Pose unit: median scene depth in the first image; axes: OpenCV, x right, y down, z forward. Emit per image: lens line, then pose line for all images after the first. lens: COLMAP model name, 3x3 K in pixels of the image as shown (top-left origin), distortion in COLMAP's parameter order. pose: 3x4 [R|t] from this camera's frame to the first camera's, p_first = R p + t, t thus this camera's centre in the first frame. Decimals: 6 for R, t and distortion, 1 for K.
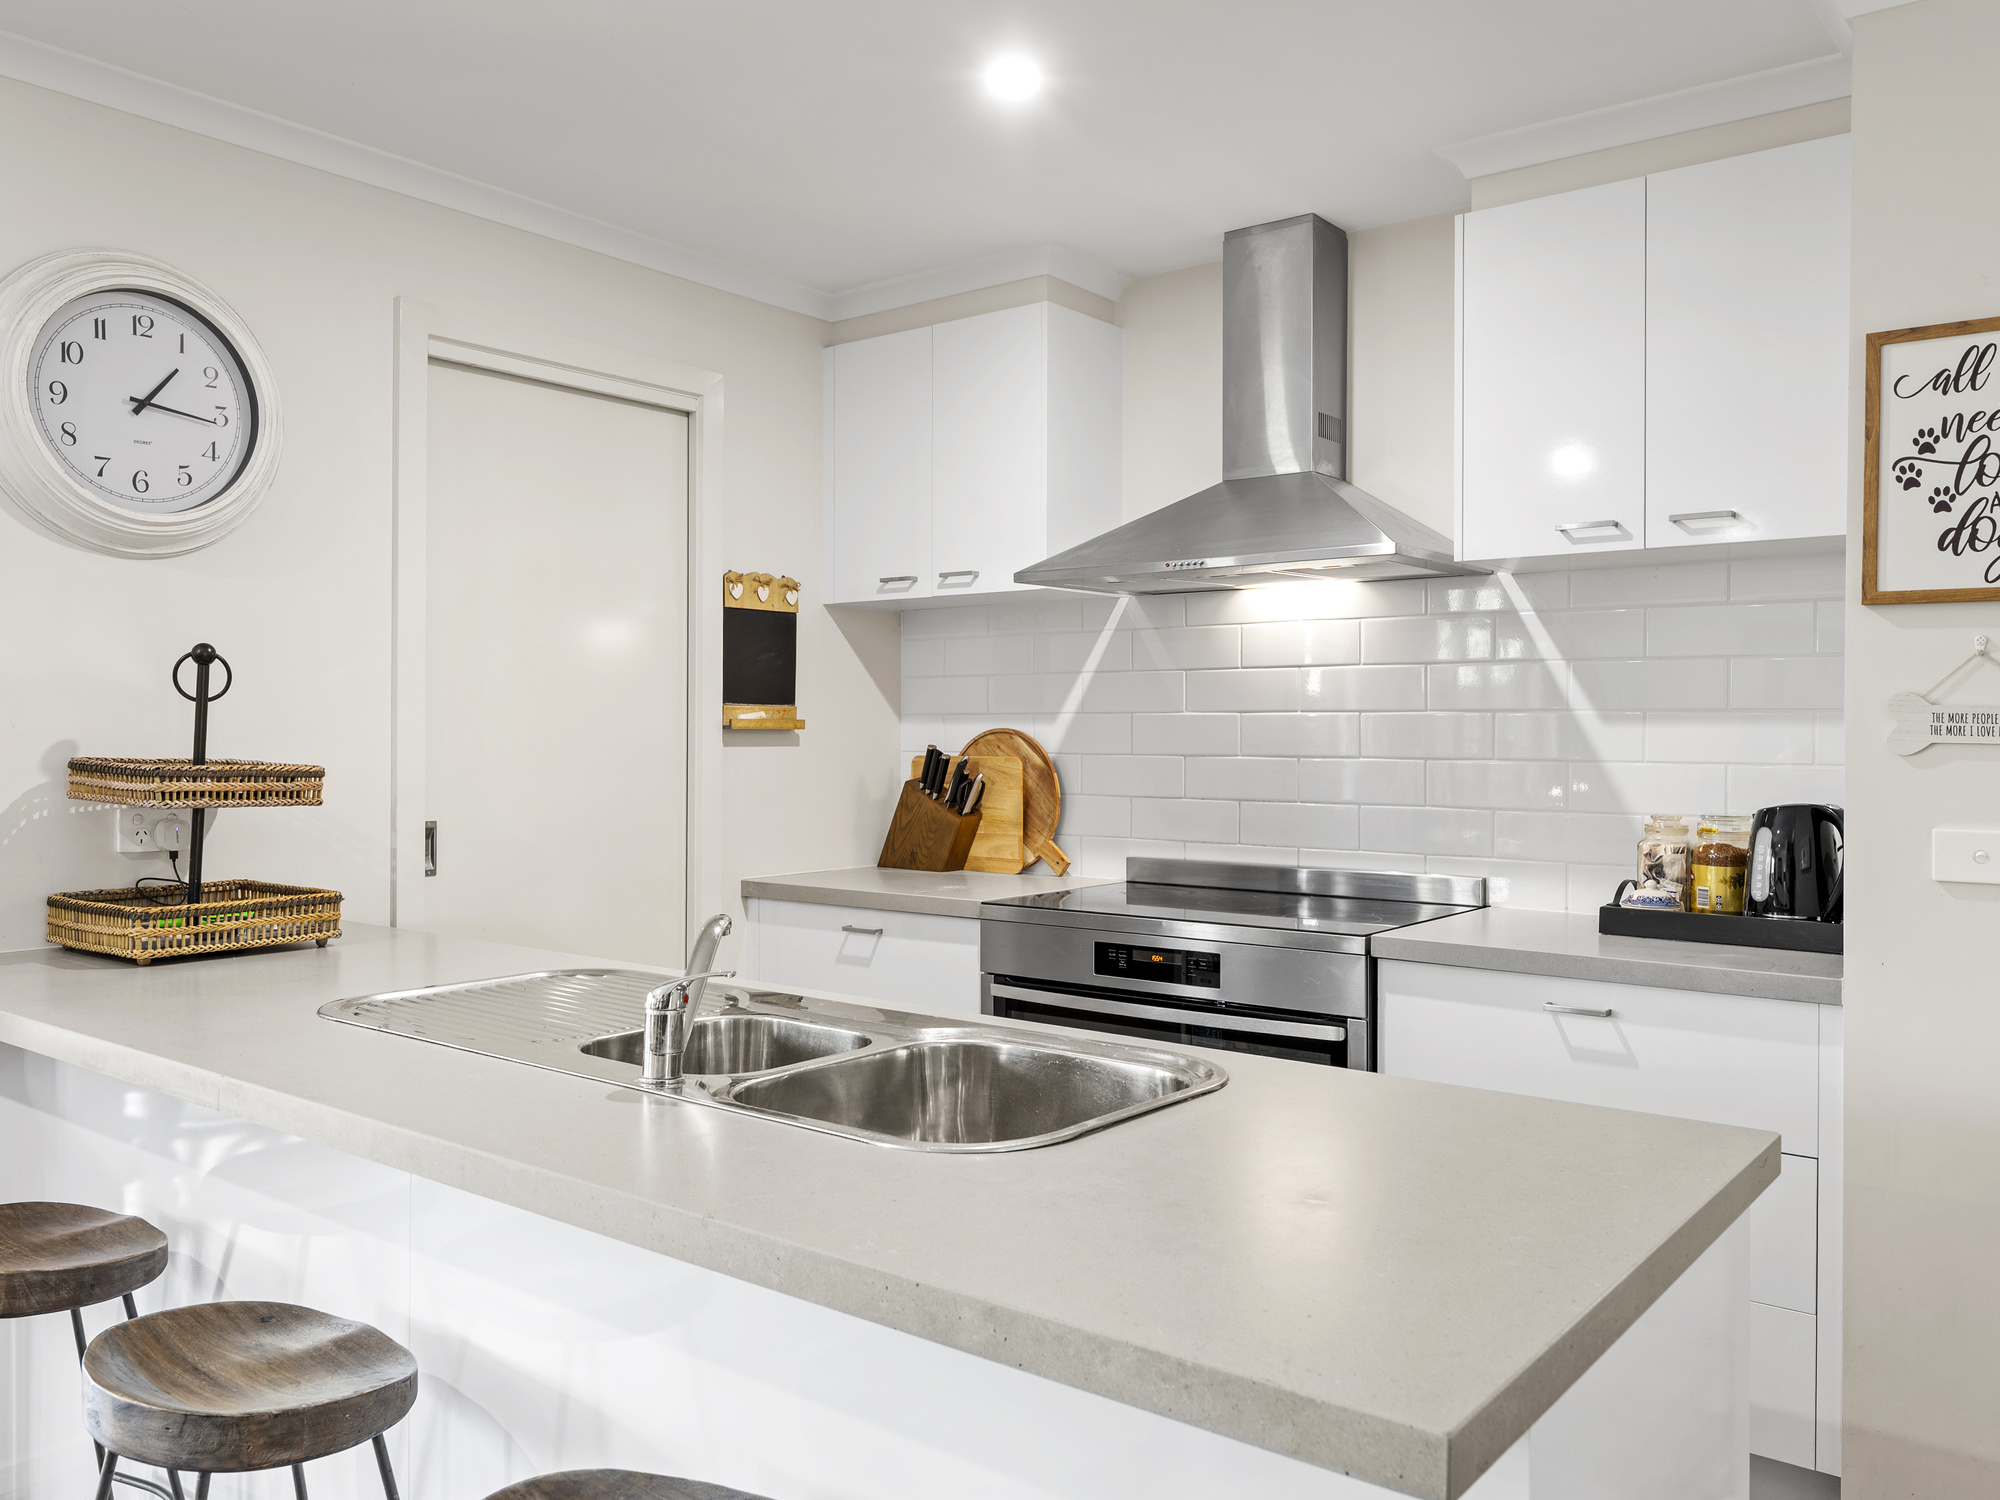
lens RADIAL K [[1544.3, 0, 1001.5], [0, 1544.3, 747.3], [0, 0, 1]] dist [0.005605, -0.000820]
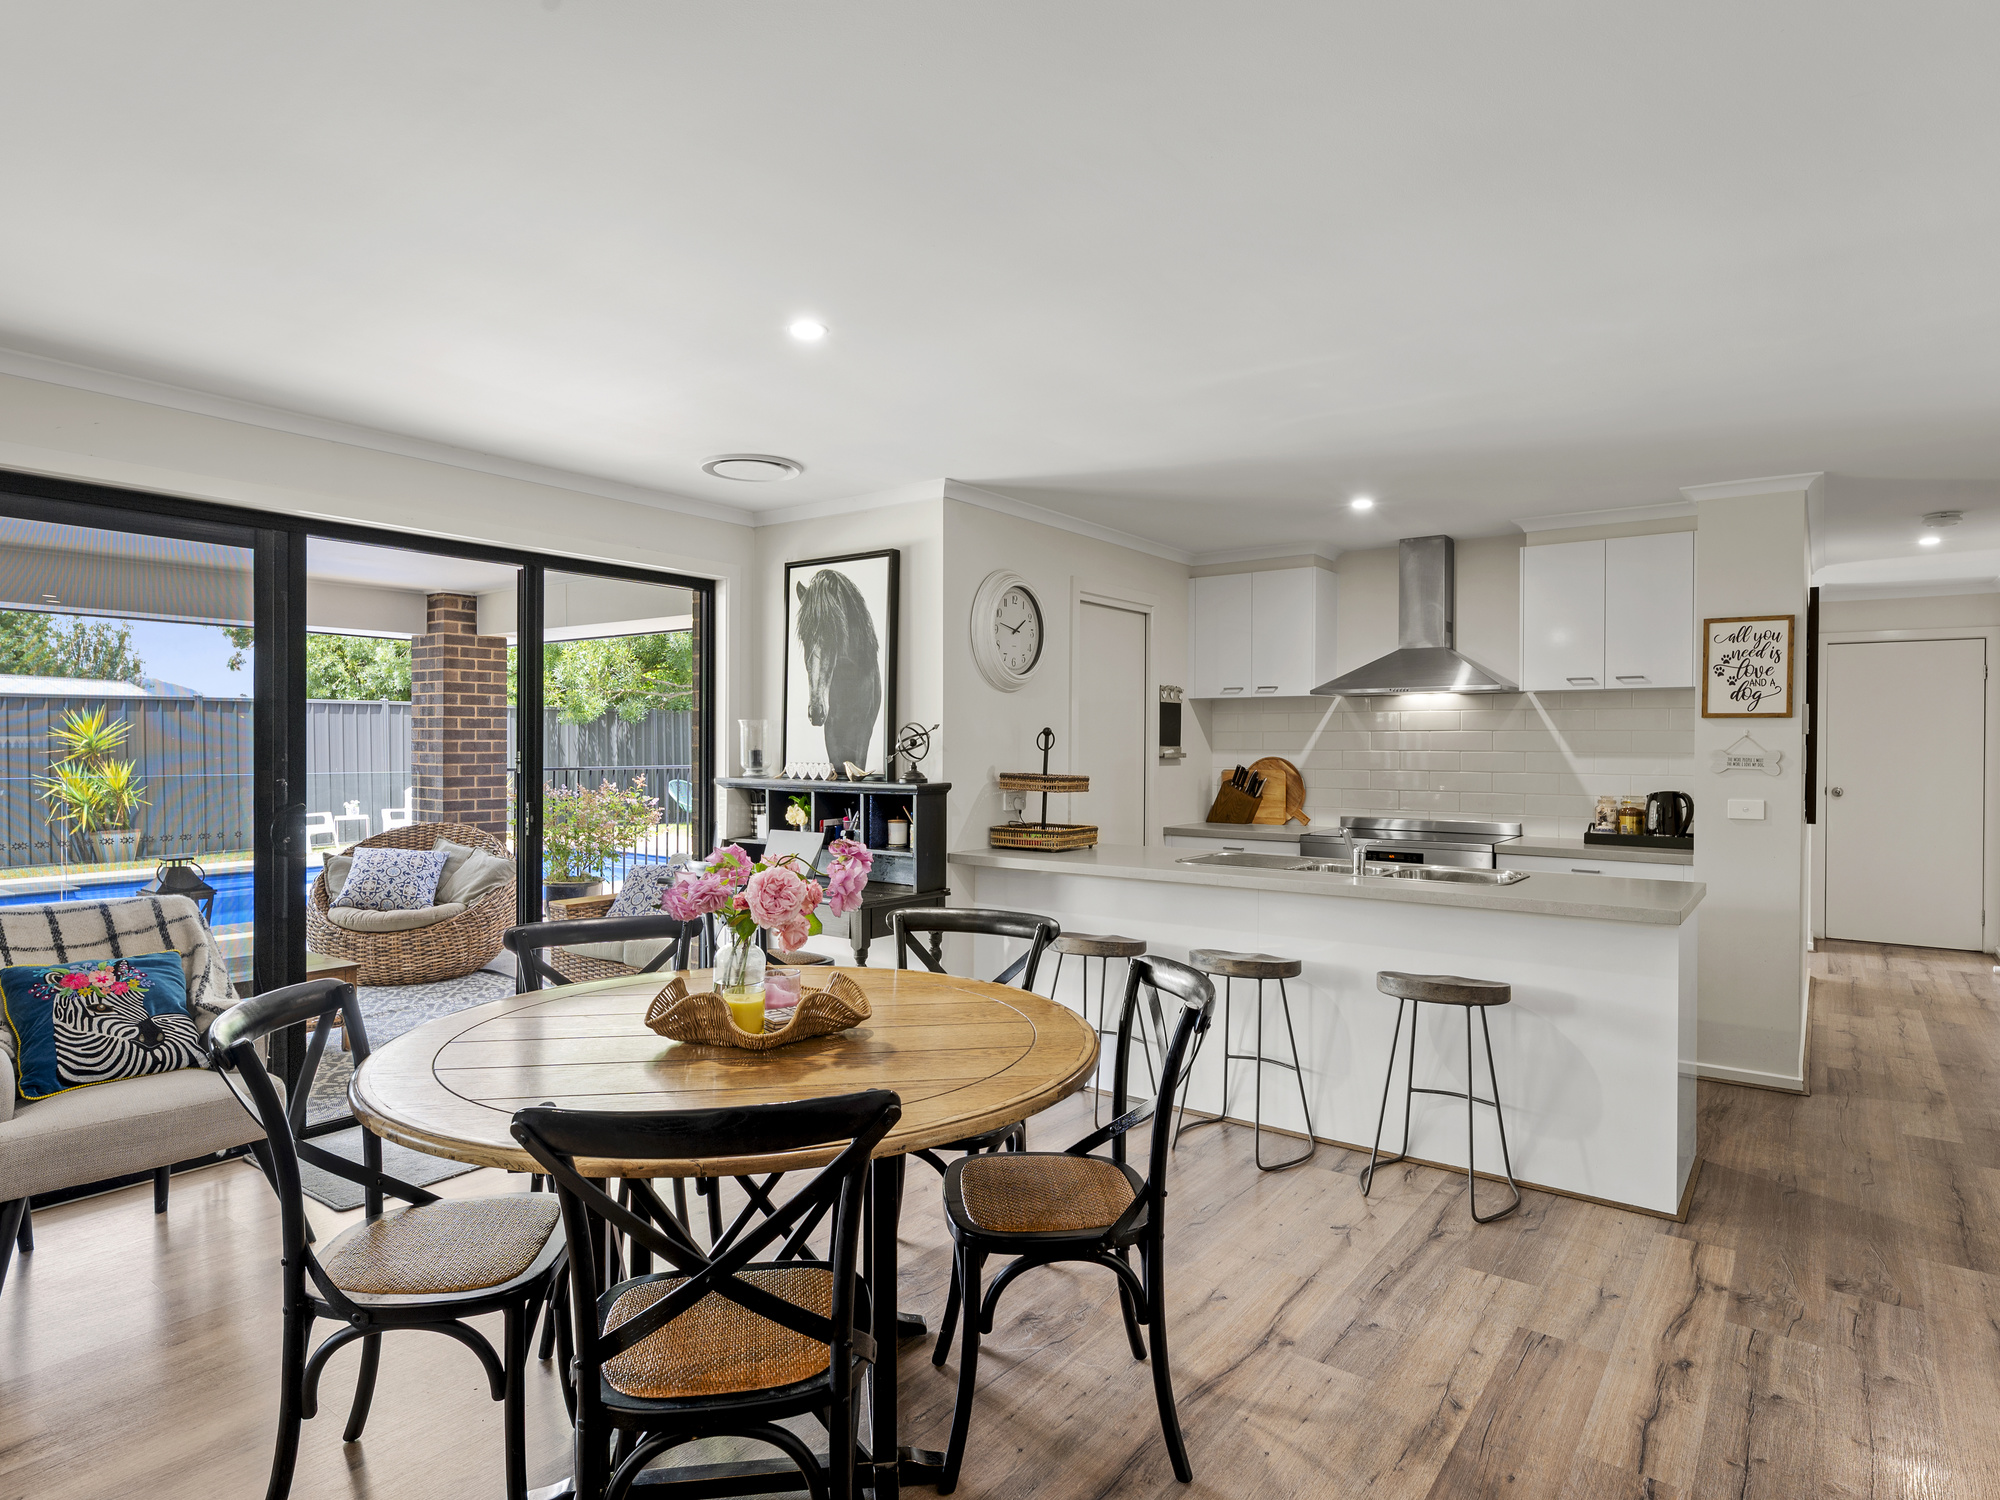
lens RADIAL K [[1097.0, 0, 997.8], [0, 1097.0, 761.4], [0, 0, 1]] dist [-0.005232, -0.000292]
pose [[0.999809, 0.000726, 0.019543, -0.571113], [-0.000837, 0.999983, 0.005712, -0.019912], [-0.019539, -0.005728, 0.999793, -0.715918]]
